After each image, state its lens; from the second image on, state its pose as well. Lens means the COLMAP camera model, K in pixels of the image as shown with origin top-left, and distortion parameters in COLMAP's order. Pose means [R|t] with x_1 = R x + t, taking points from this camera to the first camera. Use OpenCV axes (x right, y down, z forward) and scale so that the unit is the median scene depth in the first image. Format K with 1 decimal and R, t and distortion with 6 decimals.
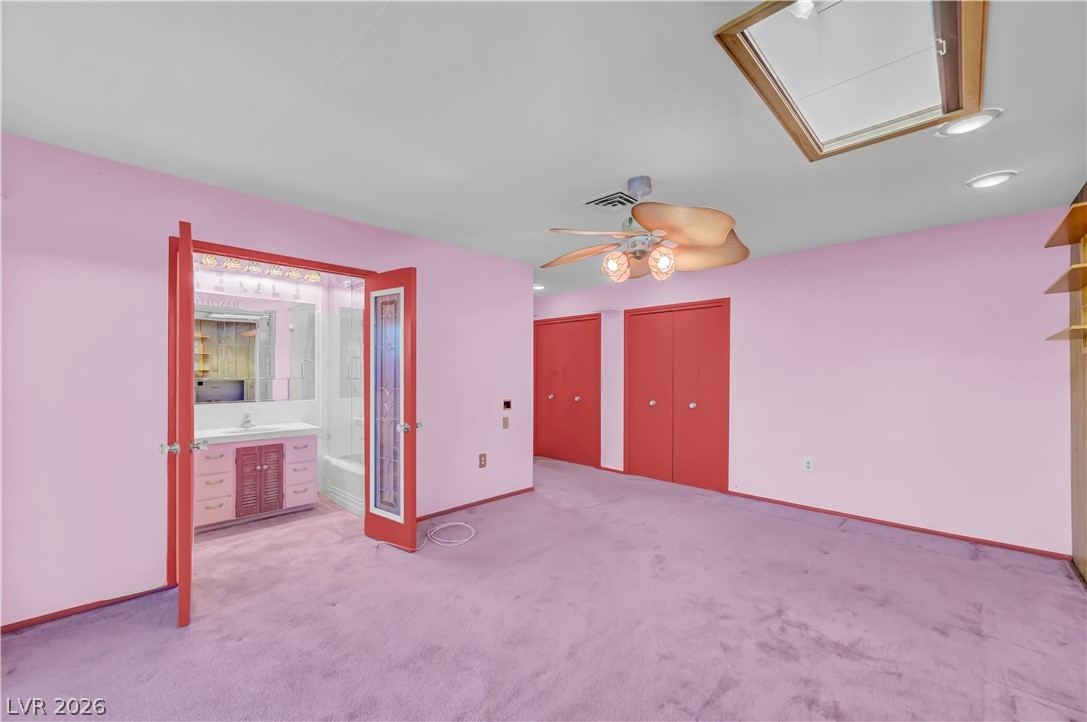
lens RADIAL K [[422.8, 0, 543.5], [0, 422.8, 361.0], [0, 0, 1]] dist [0.000378, 0.000113]
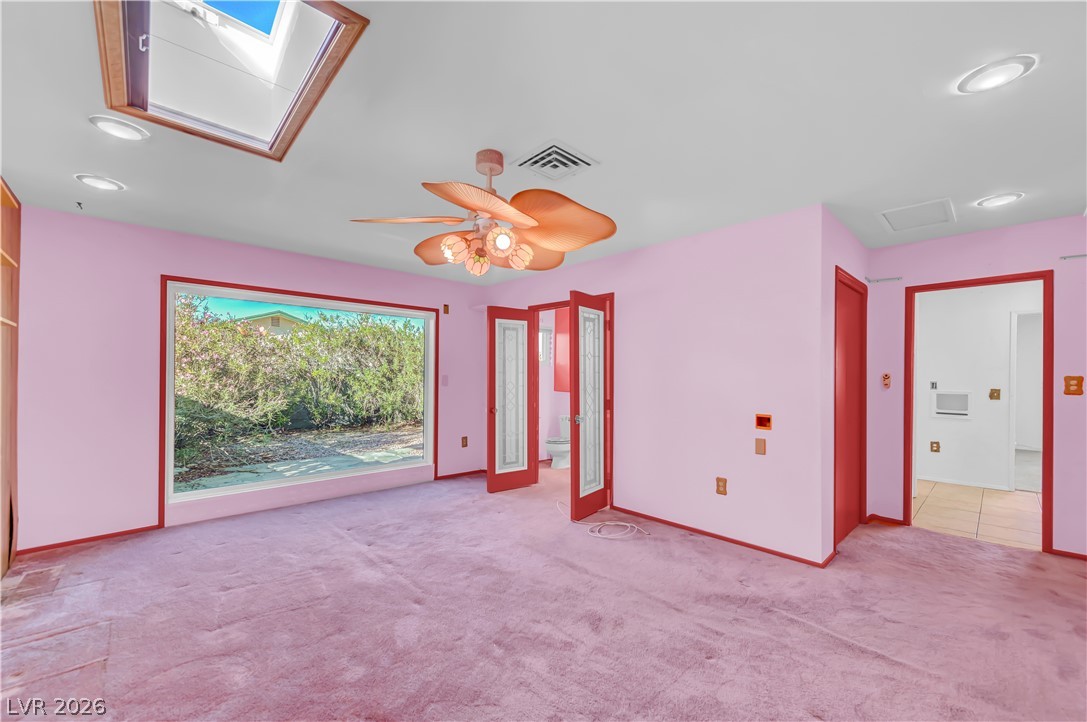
lens RADIAL K [[432.3, 0, 543.8], [0, 432.3, 375.5], [0, 0, 1]] dist [0.000399, -0.000008]
pose [[-0.036788, -0.004931, -0.999311, 0.983895], [0.026803, 0.999623, -0.005919, 0.031718], [0.998964, -0.027002, -0.036642, 1.003477]]
